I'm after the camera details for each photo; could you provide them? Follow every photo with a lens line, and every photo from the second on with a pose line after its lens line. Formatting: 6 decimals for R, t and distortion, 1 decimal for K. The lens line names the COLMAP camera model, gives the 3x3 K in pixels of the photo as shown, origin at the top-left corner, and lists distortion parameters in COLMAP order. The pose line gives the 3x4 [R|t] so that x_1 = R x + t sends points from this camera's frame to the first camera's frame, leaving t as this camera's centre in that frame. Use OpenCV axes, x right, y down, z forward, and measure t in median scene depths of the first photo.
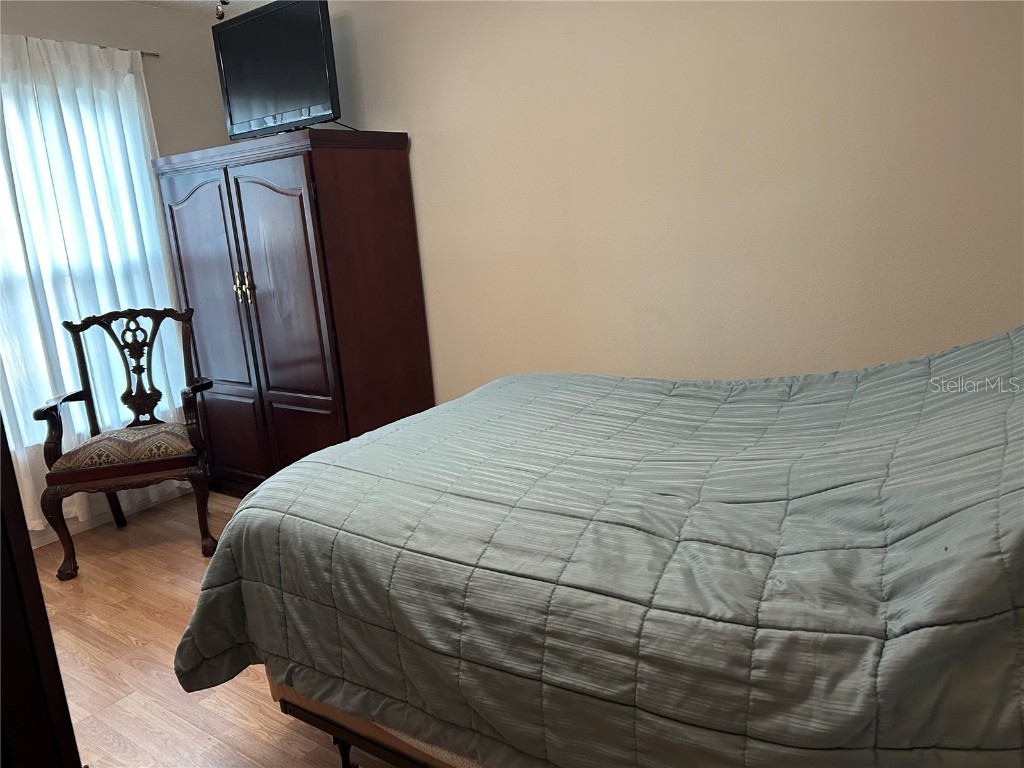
lens RADIAL K [[771.1, 0, 512.0], [0, 771.1, 384.0], [0, 0, 1]] dist [-0.001944, -0.001466]
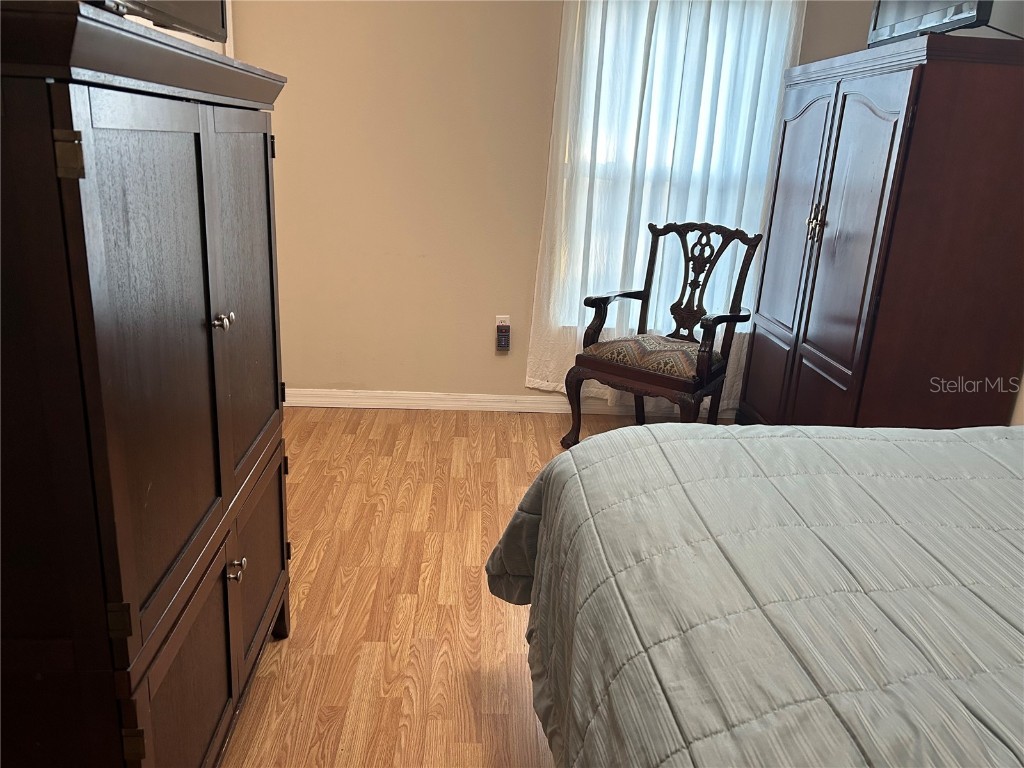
lens RADIAL K [[759.7, 0, 512.0], [0, 759.7, 384.0], [0, 0, 1]] dist [0.049814, -0.098094]
pose [[0.610884, 0.333569, -0.718020, 0.128237], [-0.260623, 0.941090, 0.215465, -0.049454], [0.747594, 0.055508, 0.661833, 0.176722]]
